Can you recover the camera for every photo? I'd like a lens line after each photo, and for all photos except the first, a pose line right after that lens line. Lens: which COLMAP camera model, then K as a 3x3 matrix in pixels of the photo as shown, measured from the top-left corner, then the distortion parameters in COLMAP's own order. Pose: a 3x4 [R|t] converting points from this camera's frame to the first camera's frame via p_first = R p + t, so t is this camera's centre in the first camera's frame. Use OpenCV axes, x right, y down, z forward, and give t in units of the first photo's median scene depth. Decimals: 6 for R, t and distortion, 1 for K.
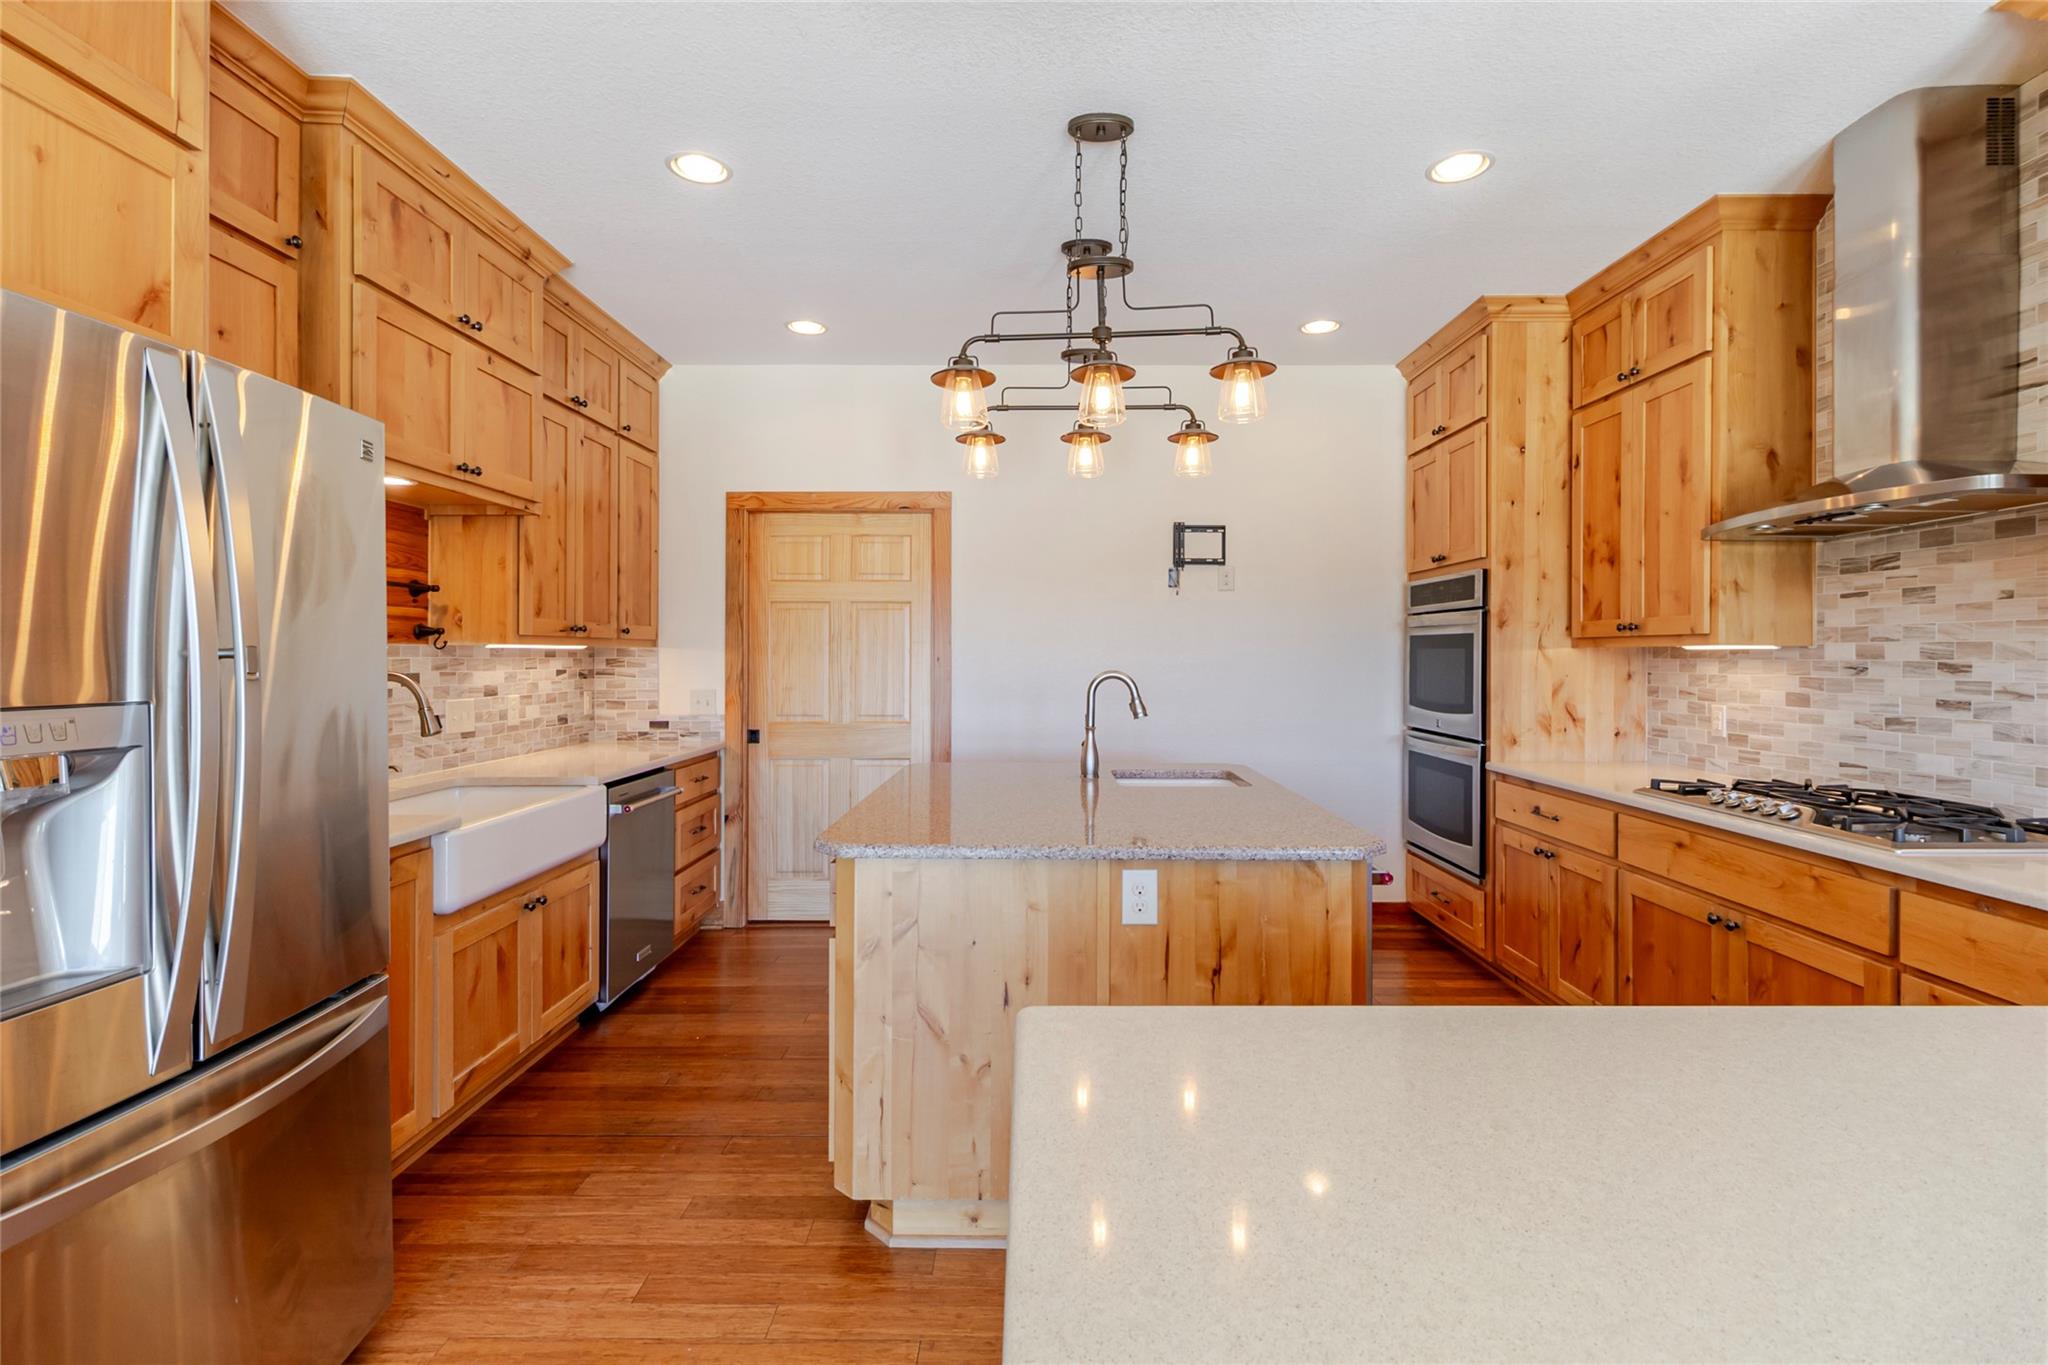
lens RADIAL K [[939.8, 0, 1038.9], [0, 939.8, 656.7], [0, 0, 1]] dist [-0.000996, 0.001504]
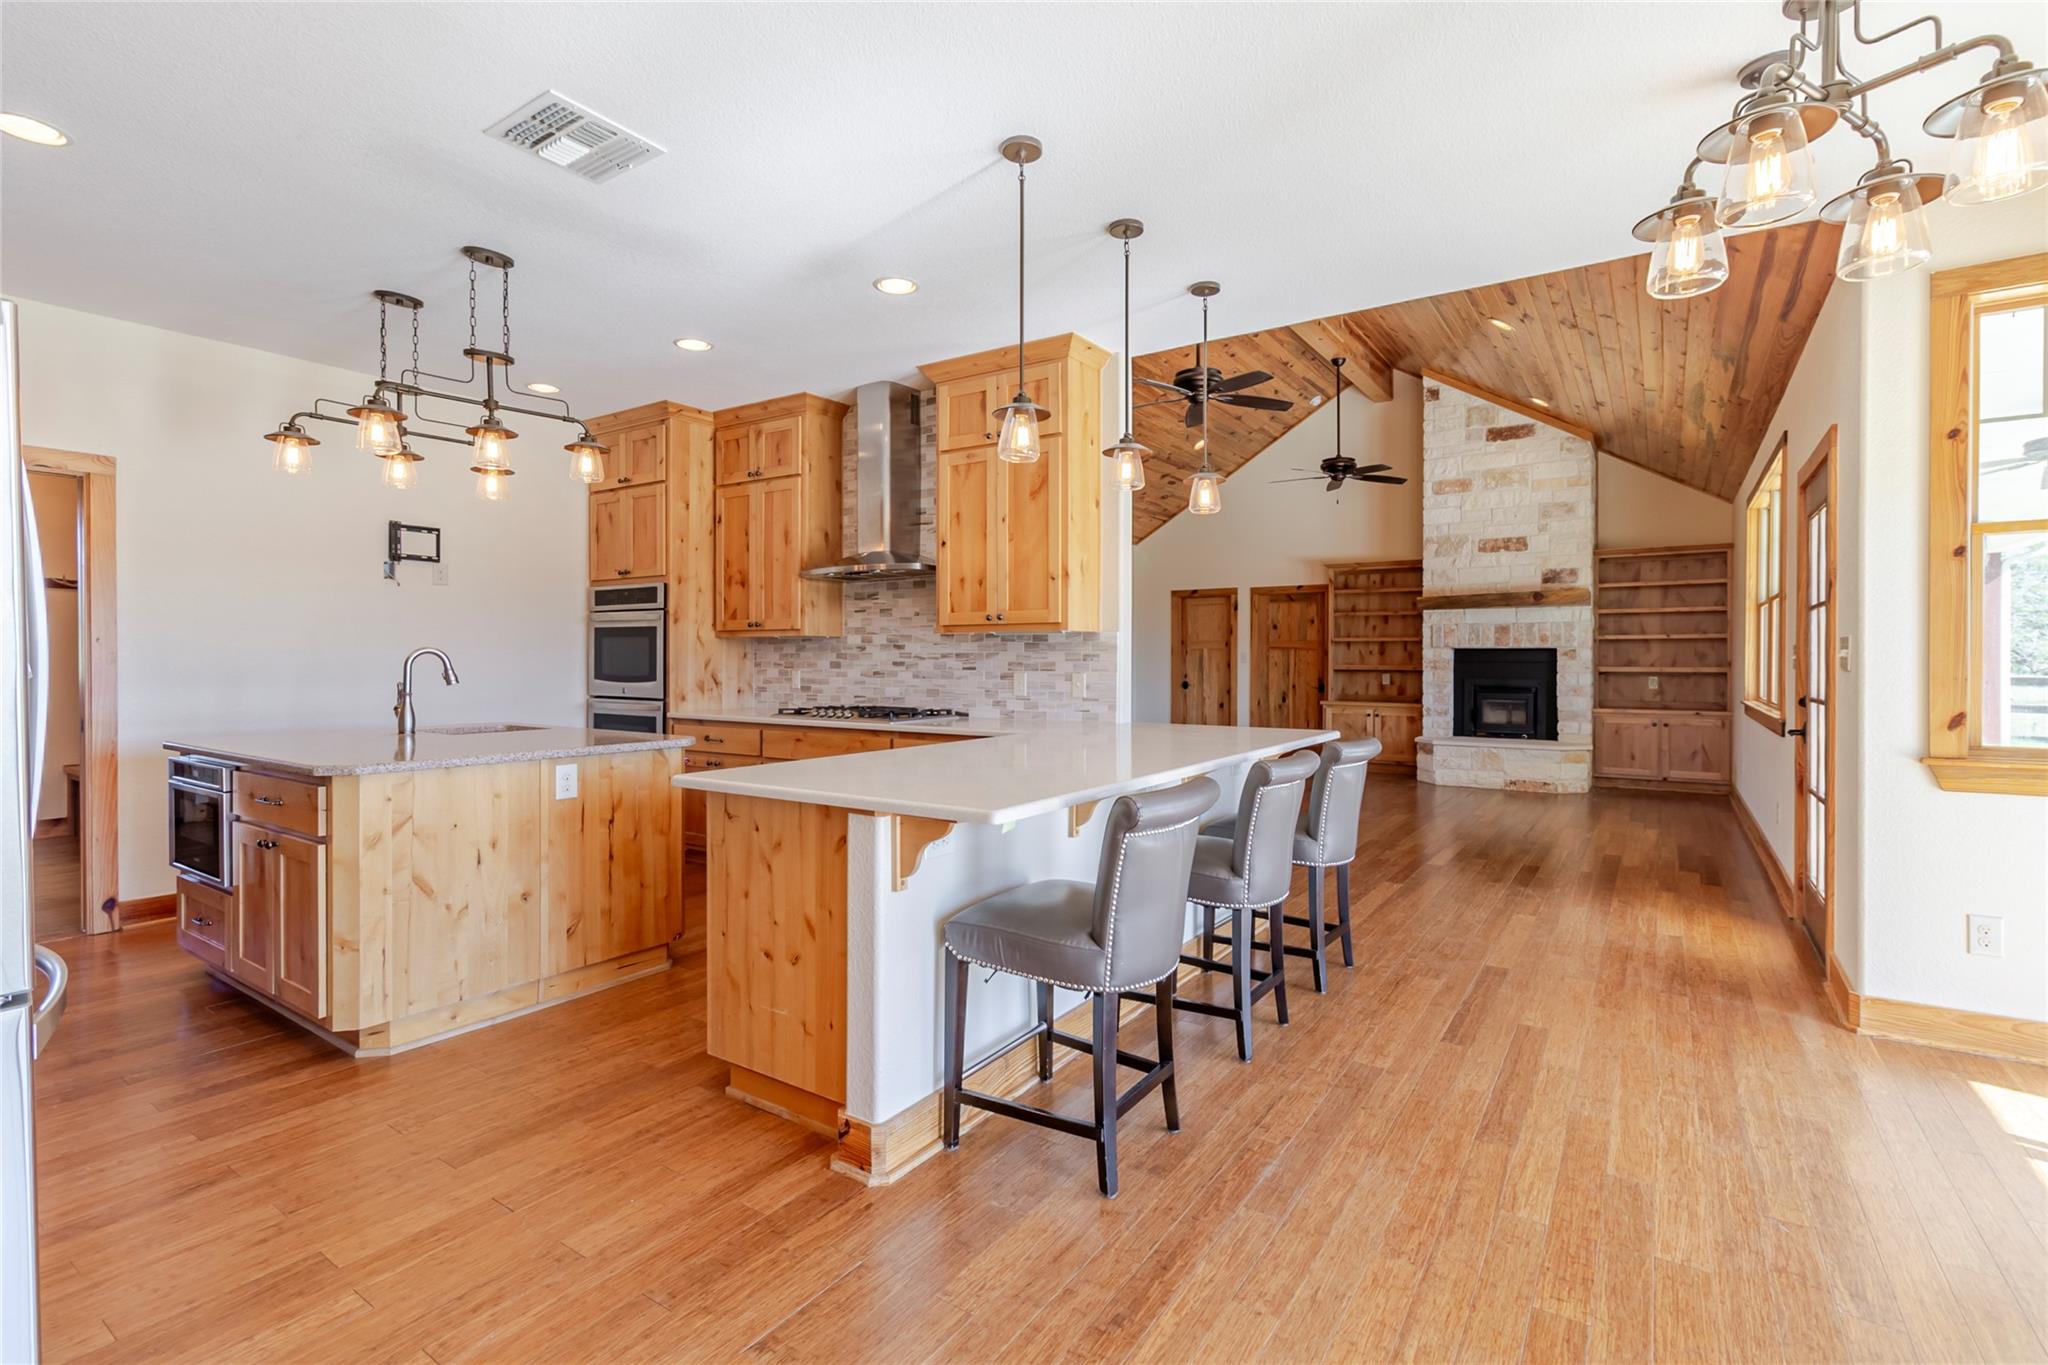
lens RADIAL K [[939.8, 0, 1026.0], [0, 939.8, 662.3], [0, 0, 1]] dist [-0.000996, 0.001504]
pose [[0.562592, -0.003800, 0.826726, -0.504779], [0.000724, 0.999991, 0.004103, 0.030428], [-0.826734, -0.001710, 0.562590, -0.357319]]
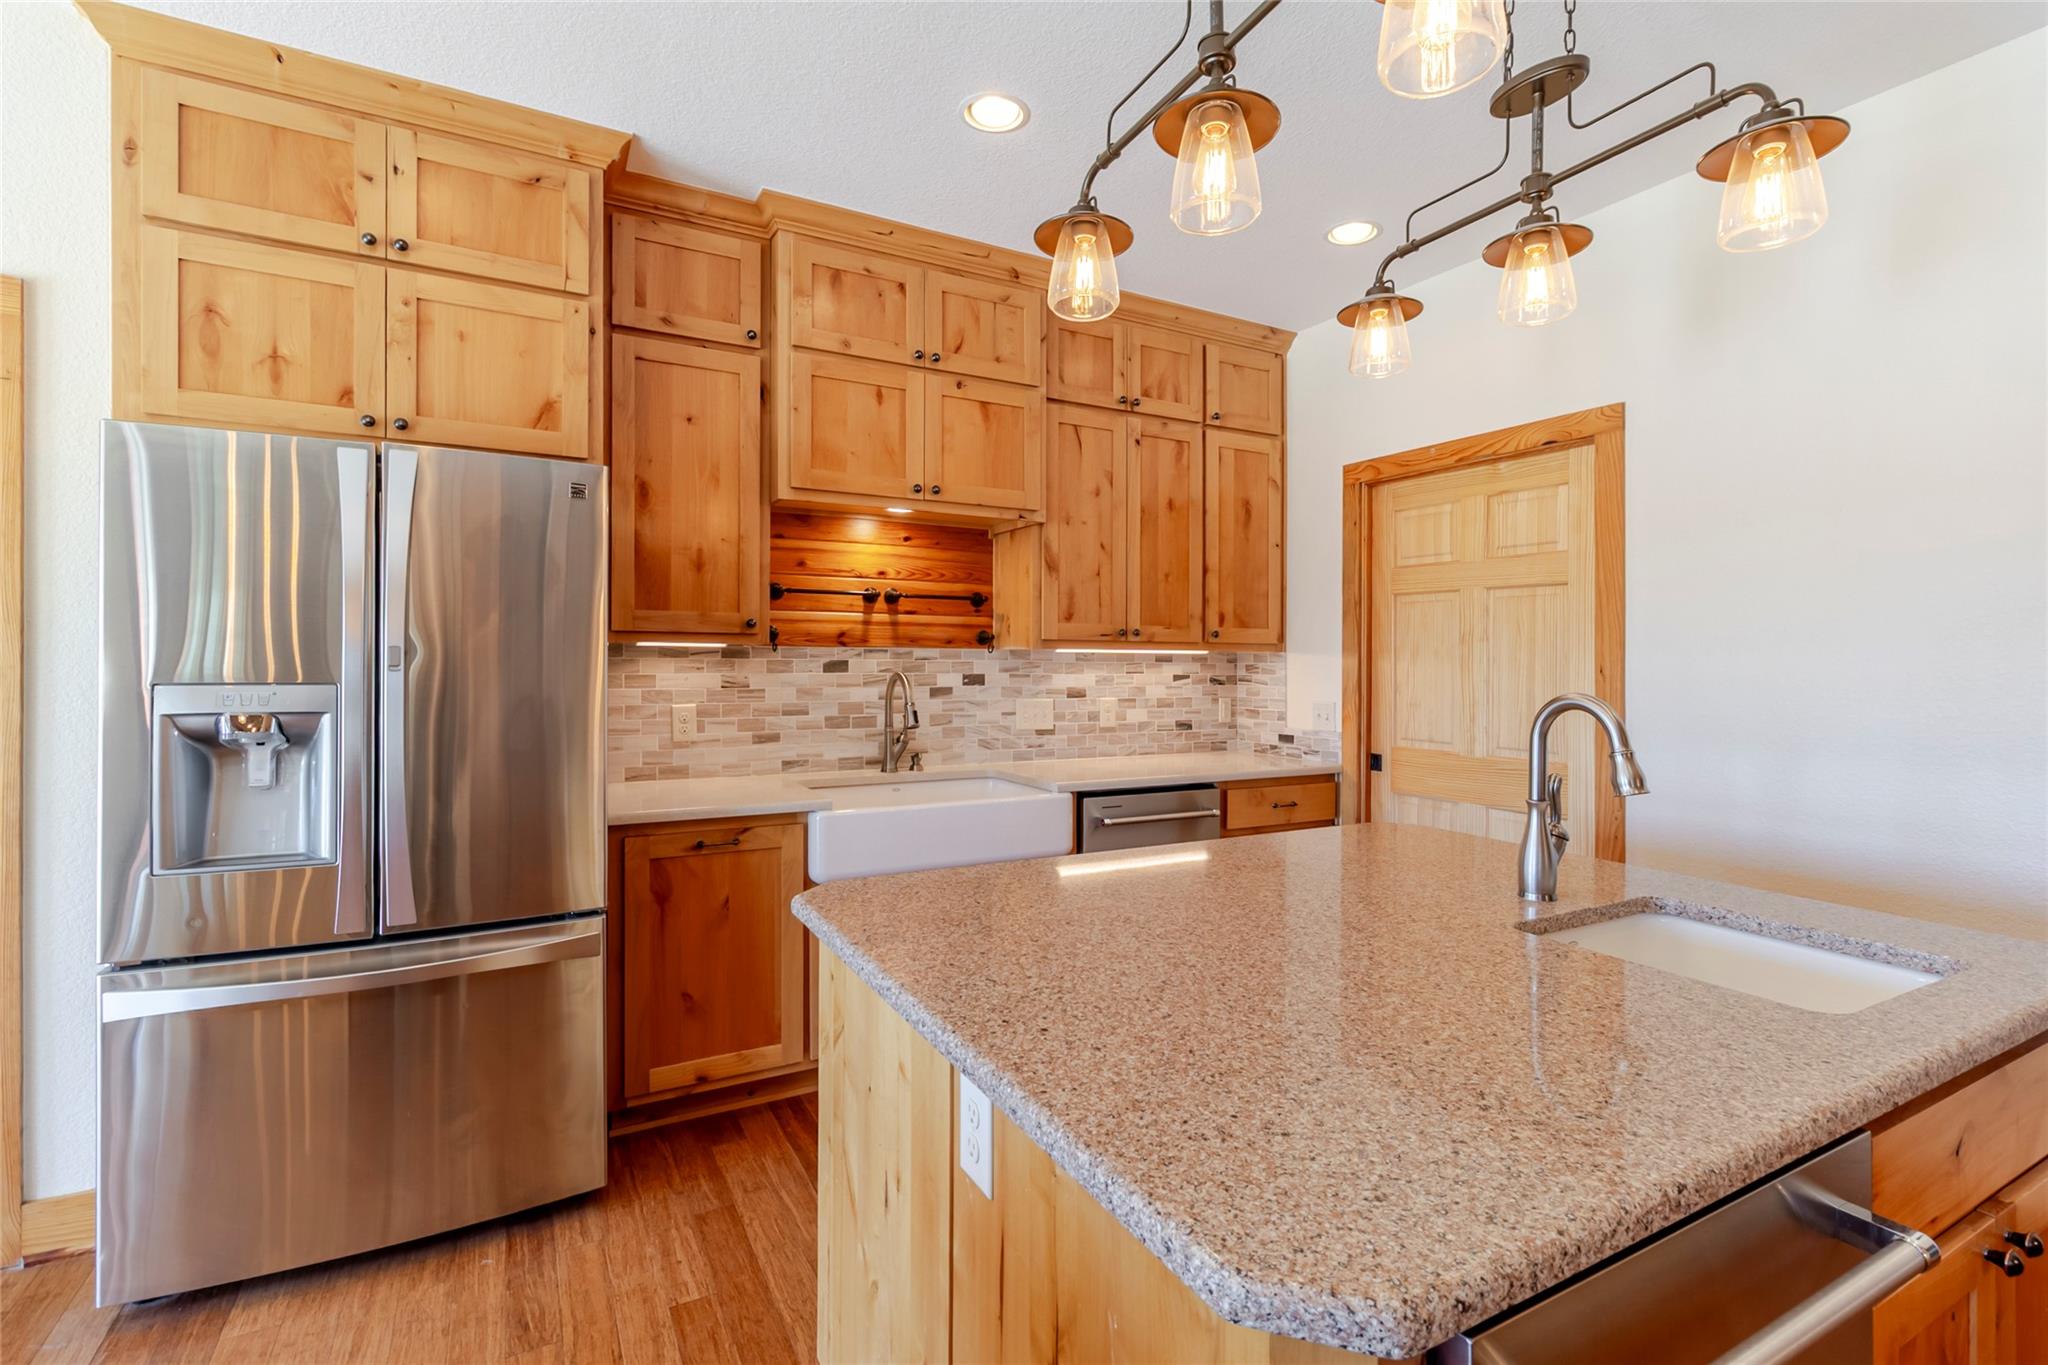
lens RADIAL K [[939.8, 0, 1037.5], [0, 939.8, 660.6], [0, 0, 1]] dist [-0.000996, 0.001504]
pose [[0.493120, 0.004479, -0.869950, 0.369004], [-0.009356, 0.999956, -0.000155, 0.000433], [0.869911, 0.008216, 0.493141, 0.502865]]
